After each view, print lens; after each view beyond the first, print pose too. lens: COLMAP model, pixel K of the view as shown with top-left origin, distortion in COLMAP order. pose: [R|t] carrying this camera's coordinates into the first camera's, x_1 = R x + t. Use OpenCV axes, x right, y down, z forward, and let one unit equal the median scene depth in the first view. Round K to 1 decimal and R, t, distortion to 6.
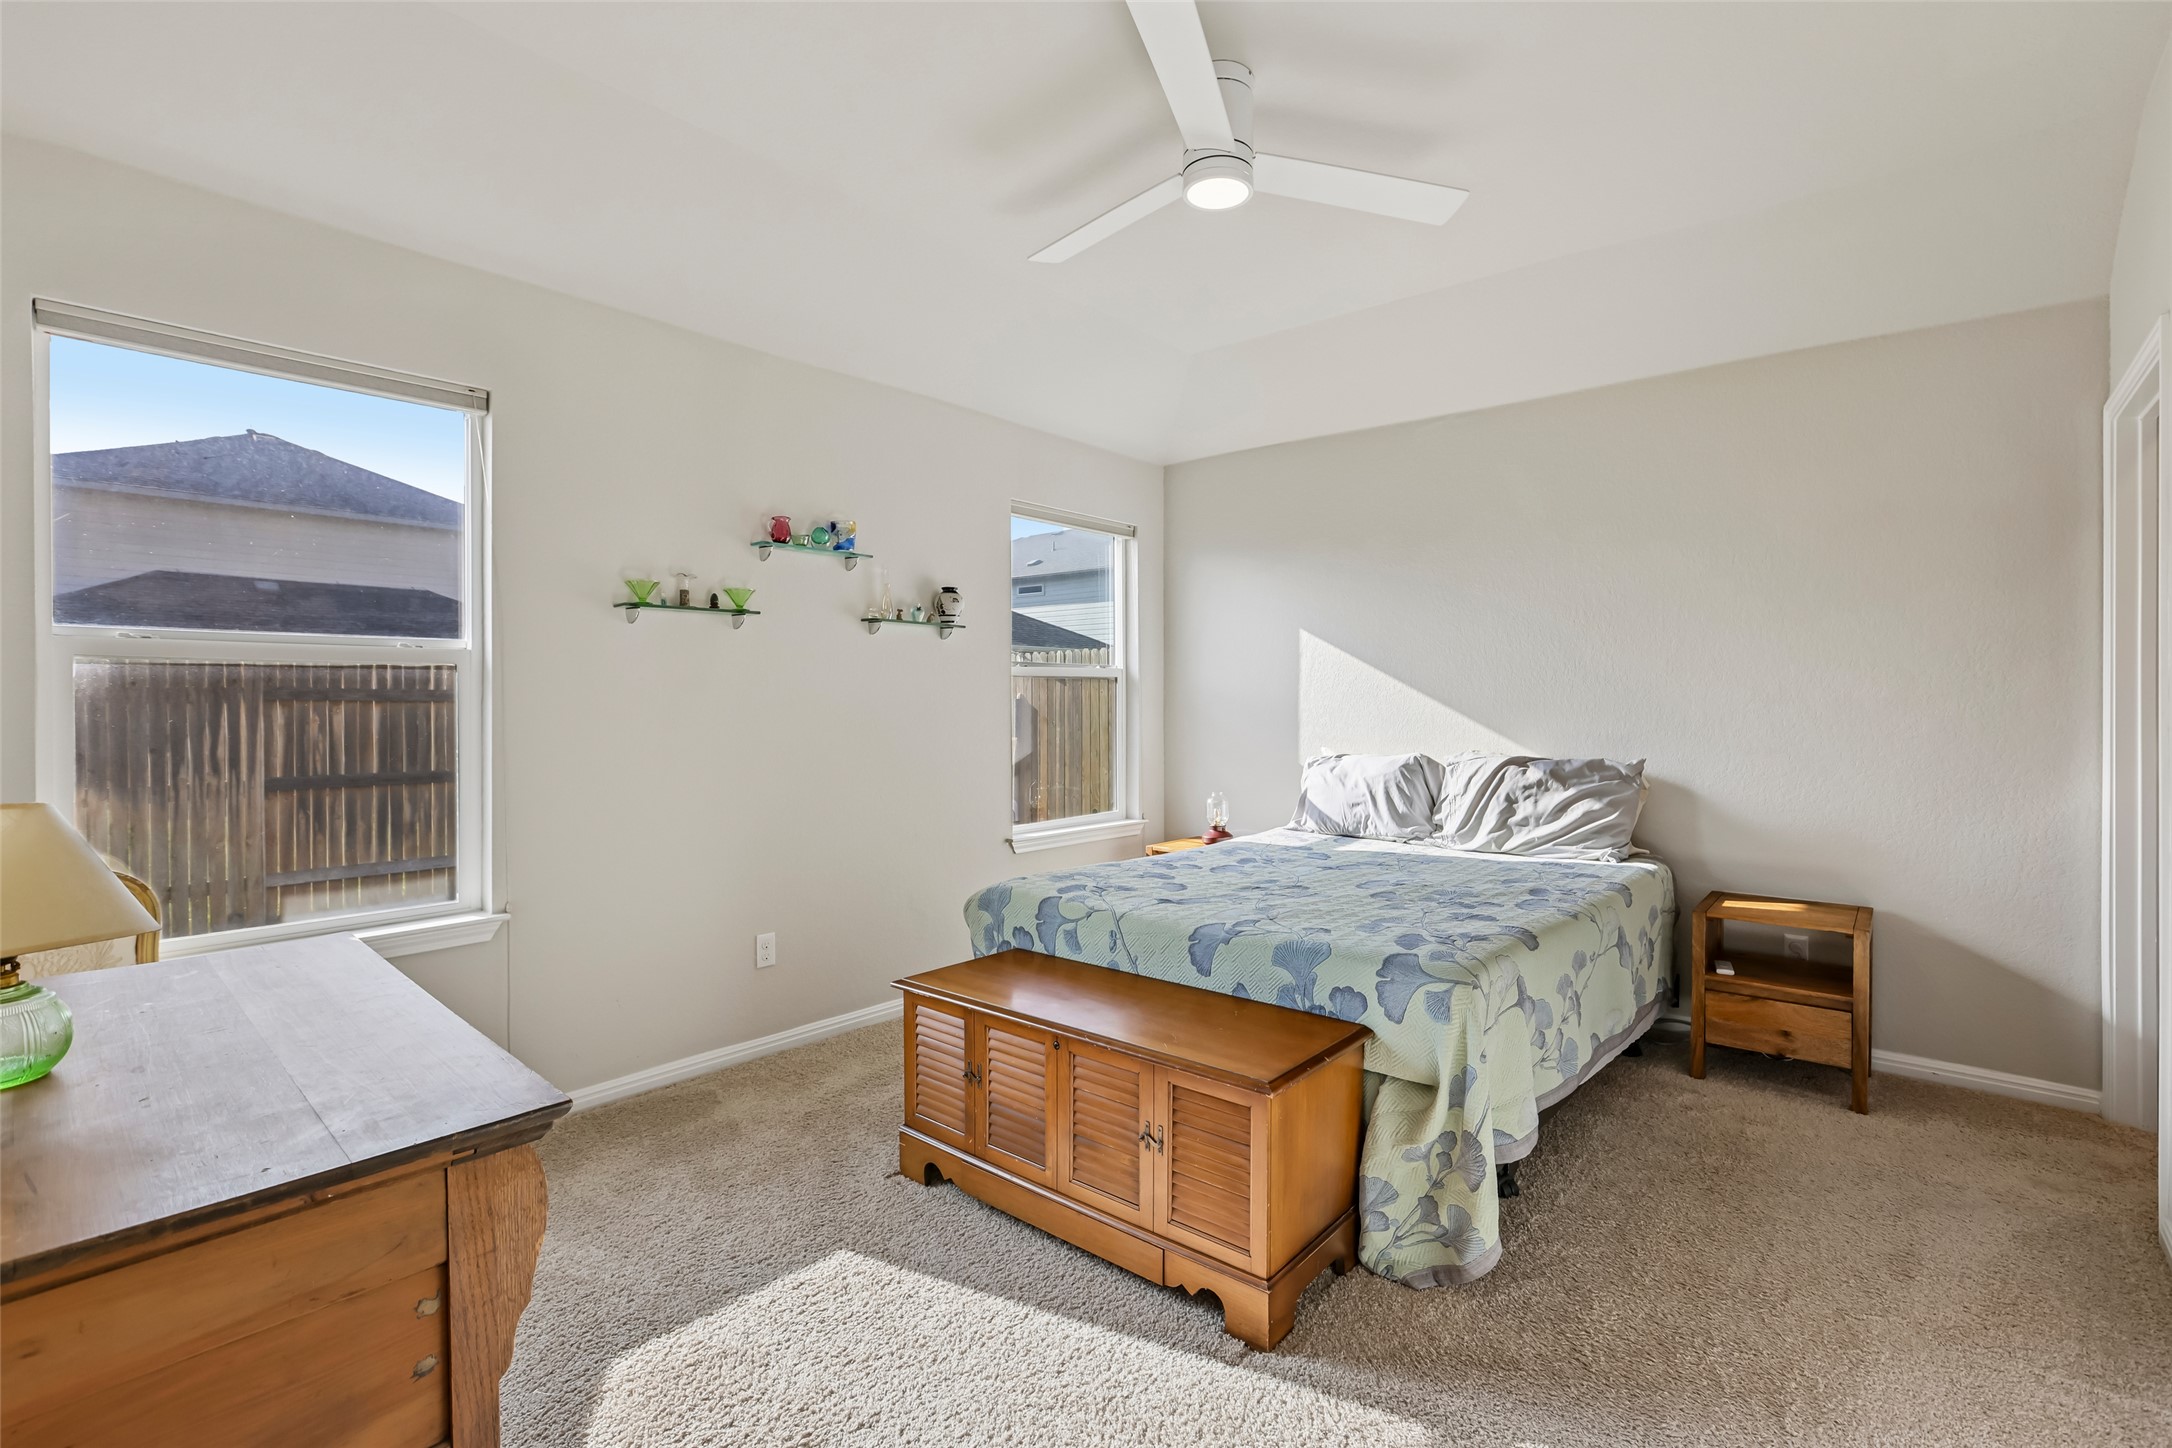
lens RADIAL K [[985.9, 0, 1063.4], [0, 985.9, 710.5], [0, 0, 1]] dist [-0.020056, 0.003047]
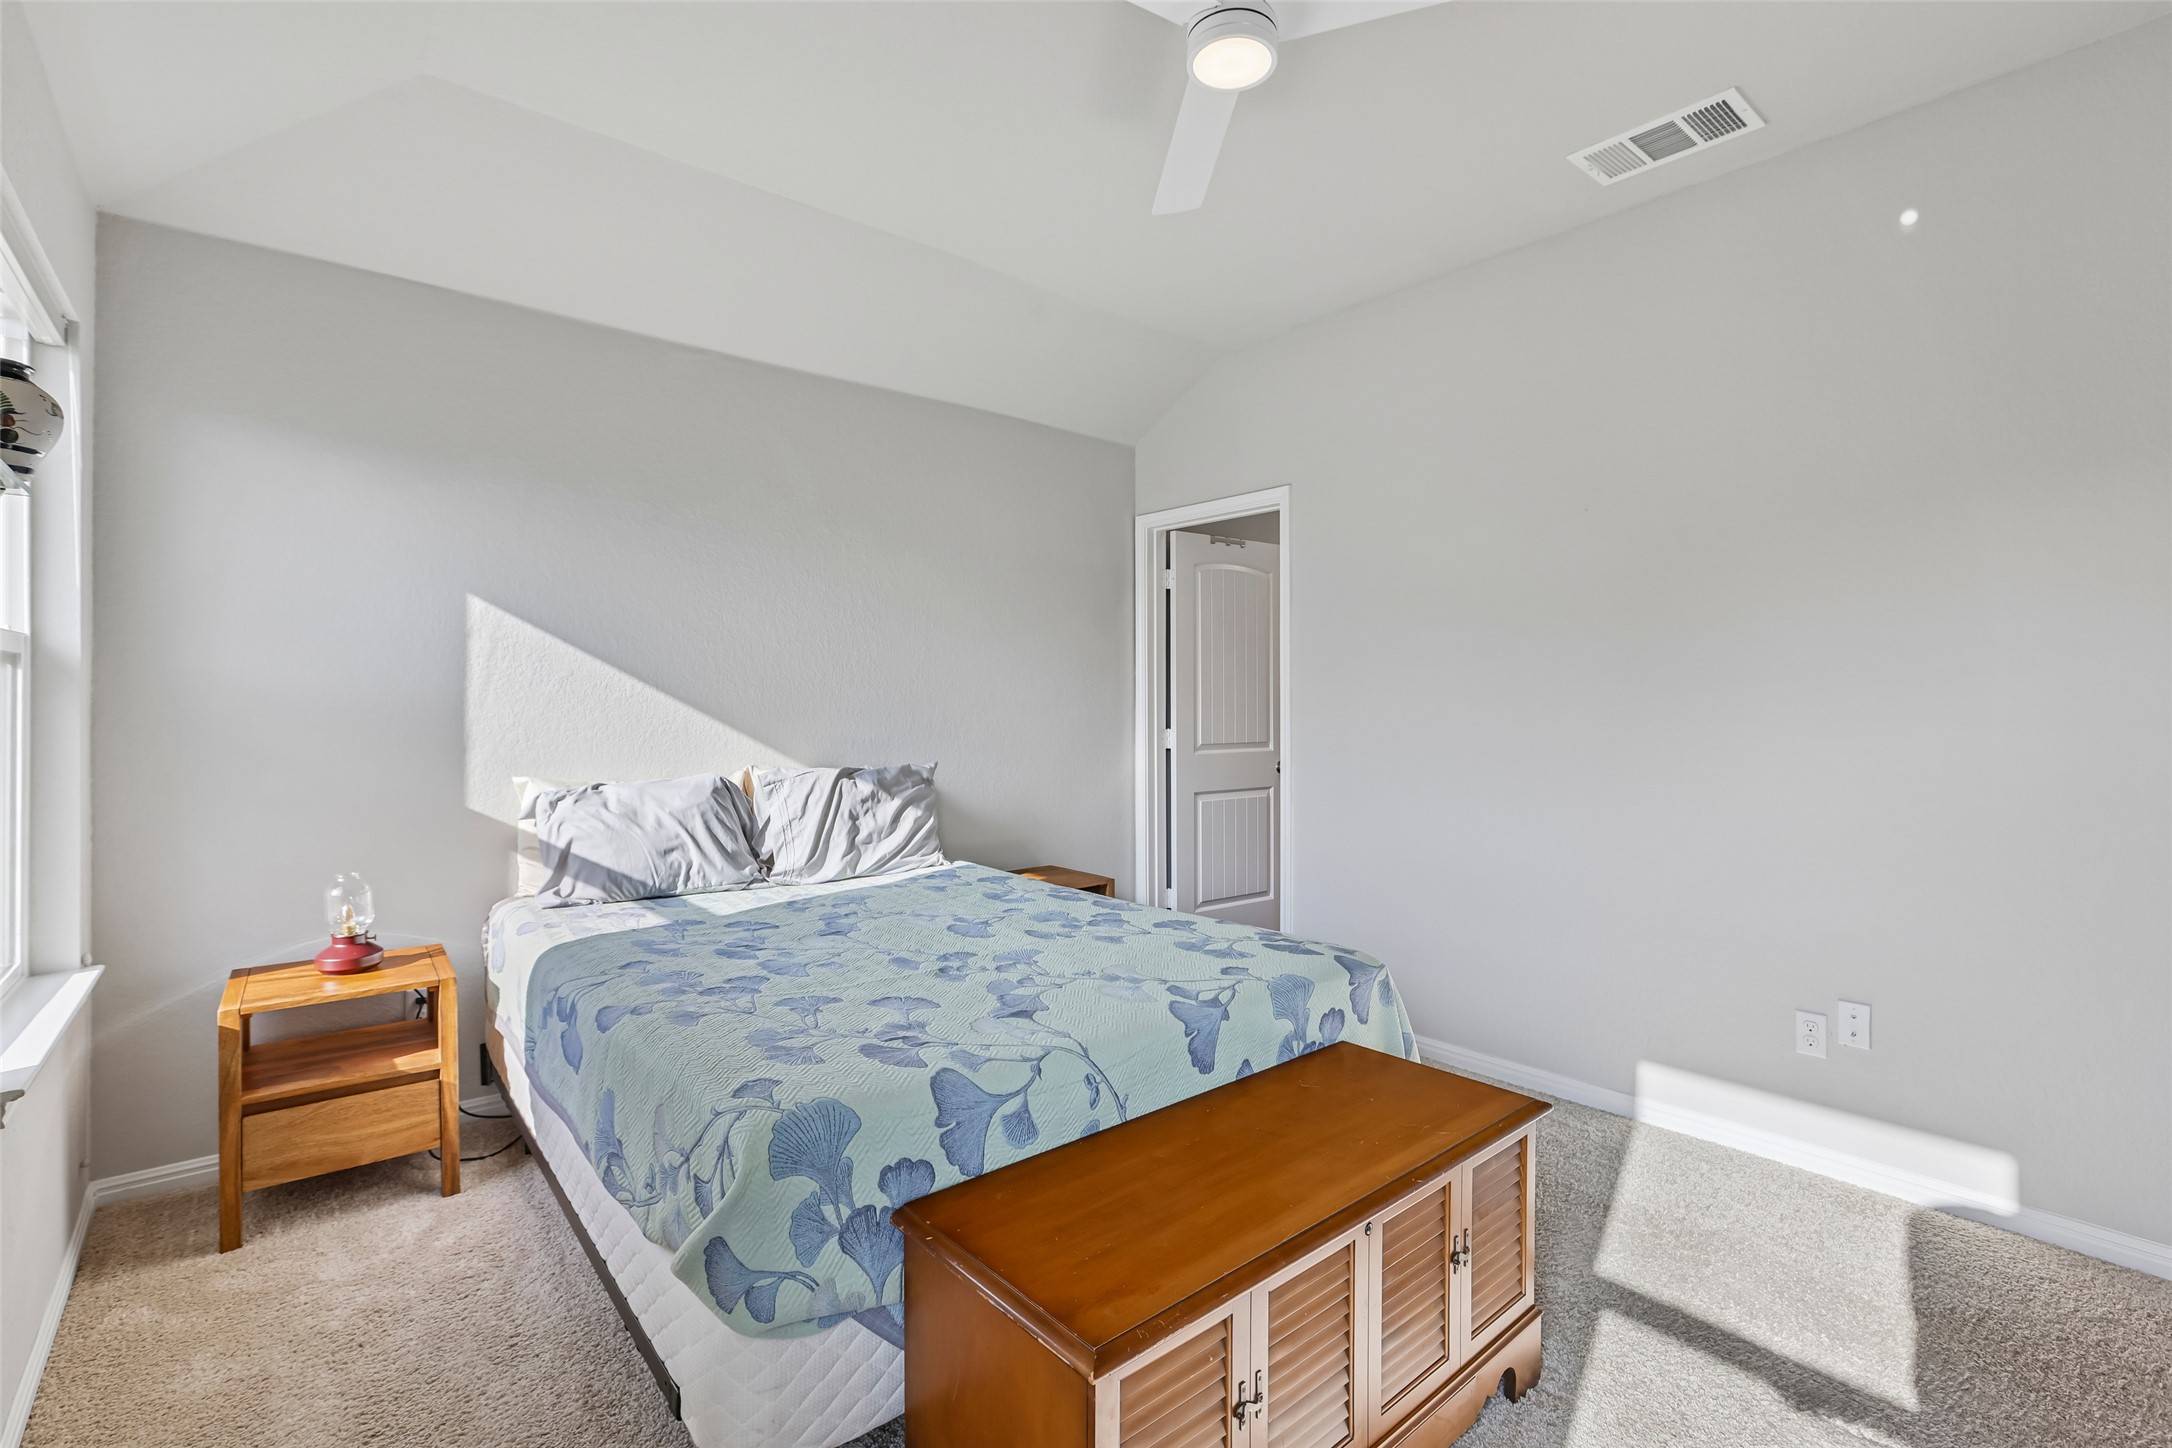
lens RADIAL K [[985.9, 0, 1100.7], [0, 985.9, 710.4], [0, 0, 1]] dist [-0.020056, 0.003047]
pose [[0.151948, -0.002699, 0.988385, -0.403131], [0.012479, 0.999922, 0.000812, -0.004112], [-0.988310, 0.012211, 0.151970, 0.644679]]
